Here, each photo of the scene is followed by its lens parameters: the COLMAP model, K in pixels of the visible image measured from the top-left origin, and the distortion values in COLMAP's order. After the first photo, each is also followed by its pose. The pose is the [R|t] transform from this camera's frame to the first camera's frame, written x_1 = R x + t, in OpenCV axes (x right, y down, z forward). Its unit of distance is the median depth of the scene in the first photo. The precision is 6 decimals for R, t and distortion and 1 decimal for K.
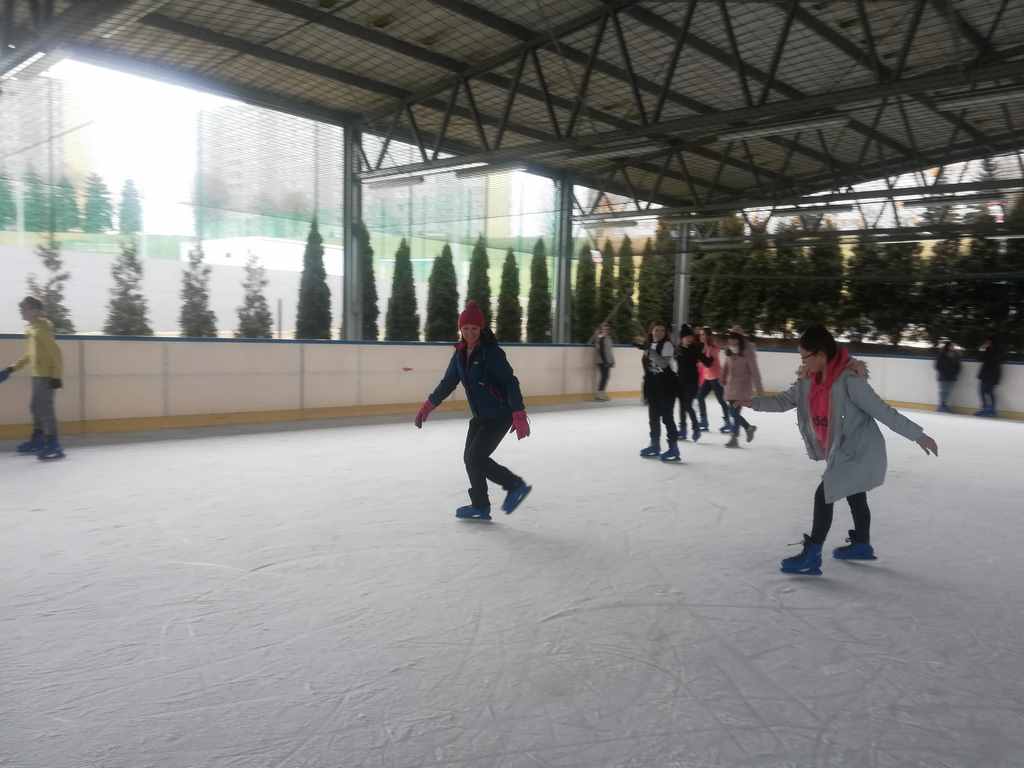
lens RADIAL K [[780.5, 0, 512.0], [0, 780.5, 384.0], [0, 0, 1]] dist [0.049714, -0.045581]
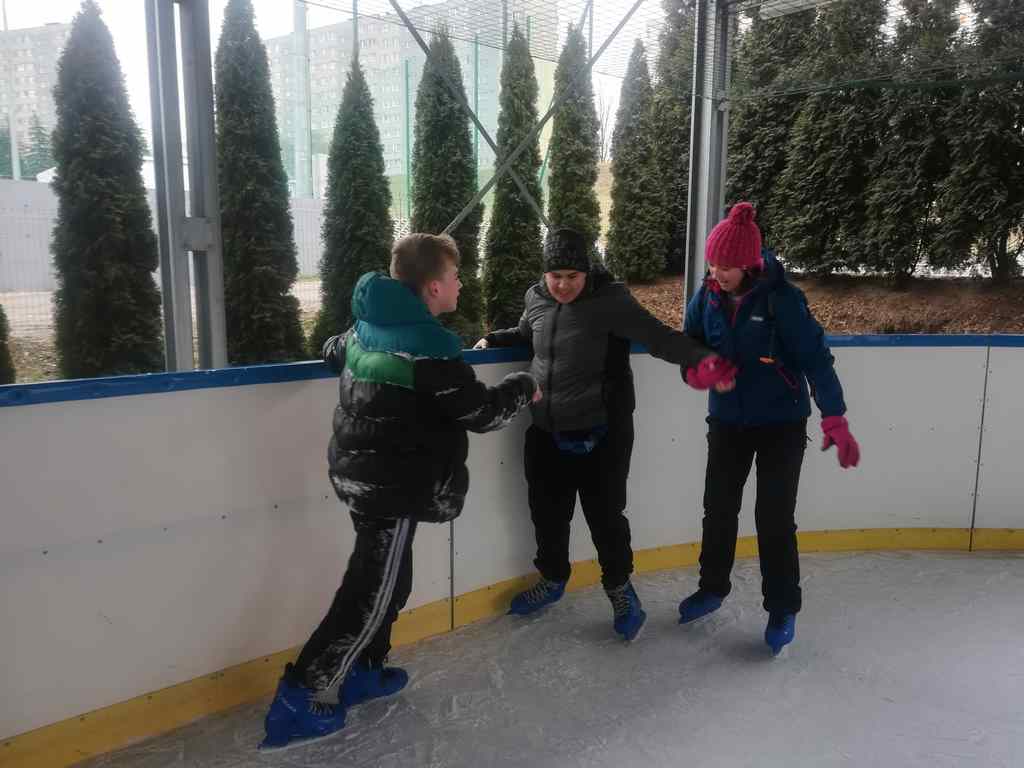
lens RADIAL K [[814.6, 0, 486.4], [0, 814.6, 418.1], [0, 0, 1]] dist [0.073483, -0.089603]
pose [[0.995173, -0.022225, -0.095591, 0.157400], [0.031686, 0.994620, 0.098626, -0.041734], [0.092885, -0.101179, 0.990523, 0.642740]]
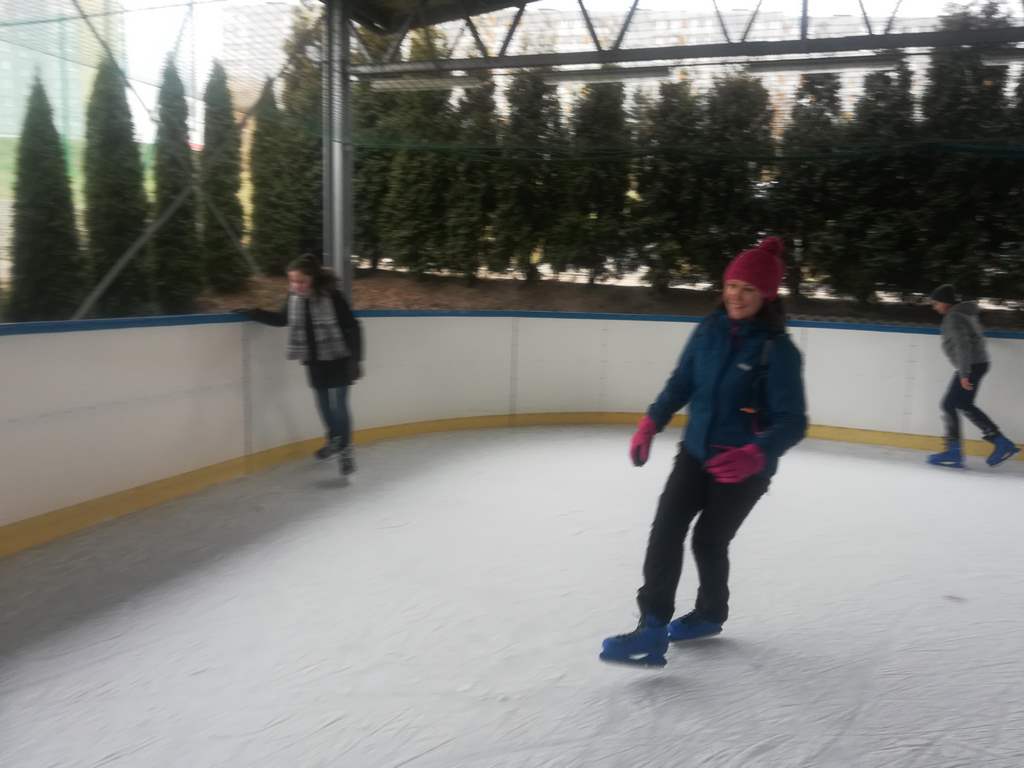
lens RADIAL K [[791.4, 0, 514.3], [0, 791.4, 375.1], [0, 0, 1]] dist [0.067611, -0.093232]
pose [[0.911877, -0.057461, 0.406422, 0.118419], [0.029424, 0.996756, 0.074907, -0.036583], [-0.409408, -0.056347, 0.910610, 0.542288]]
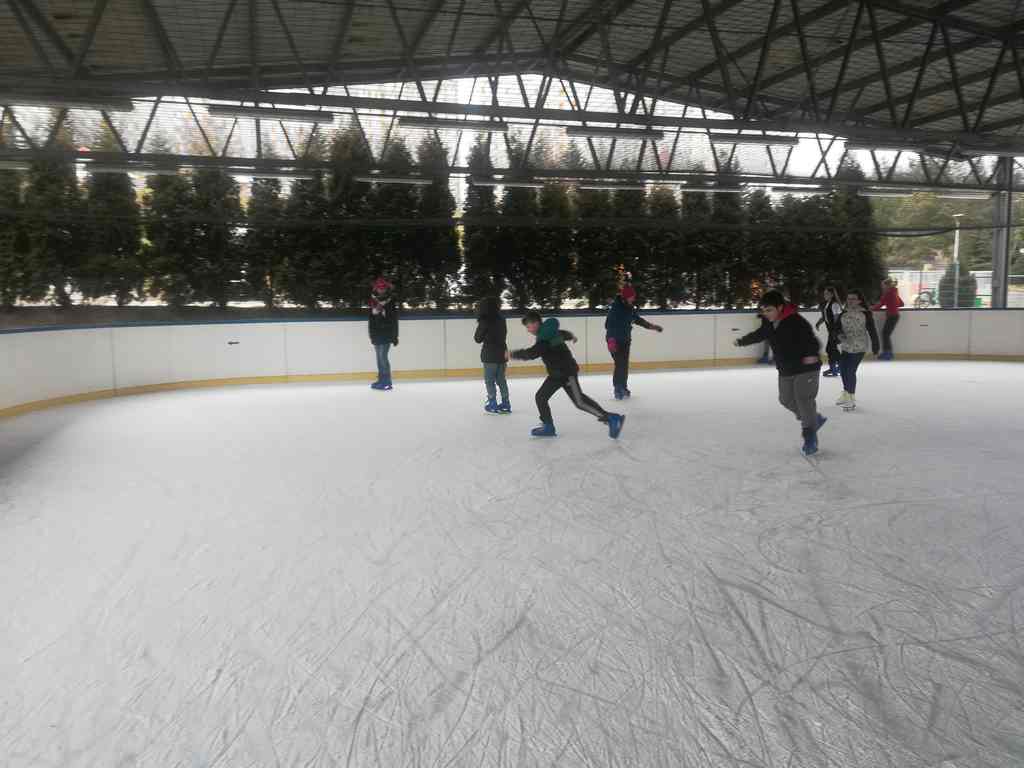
lens RADIAL K [[780.5, 0, 512.0], [0, 780.5, 384.0], [0, 0, 1]] dist [0.049714, -0.045581]
pose [[0.475099, -0.150258, 0.867008, -0.091345], [0.097607, 0.988231, 0.117780, -0.035808], [-0.874502, 0.028669, 0.484174, 0.340661]]
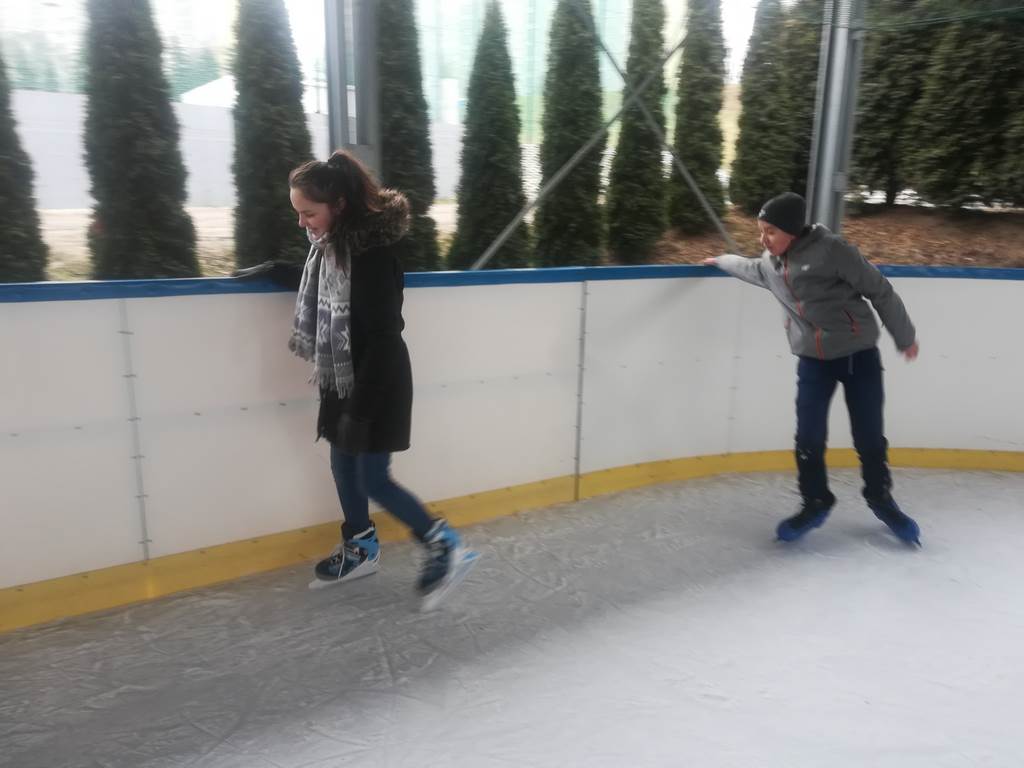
lens RADIAL K [[838.9, 0, 506.2], [0, 838.9, 395.7], [0, 0, 1]] dist [0.042087, -0.019015]
pose [[0.980313, 0.029929, -0.195168, 0.155973], [-0.000213, 0.988605, 0.150530, -0.039110], [0.197450, -0.147525, 0.969149, 0.609686]]
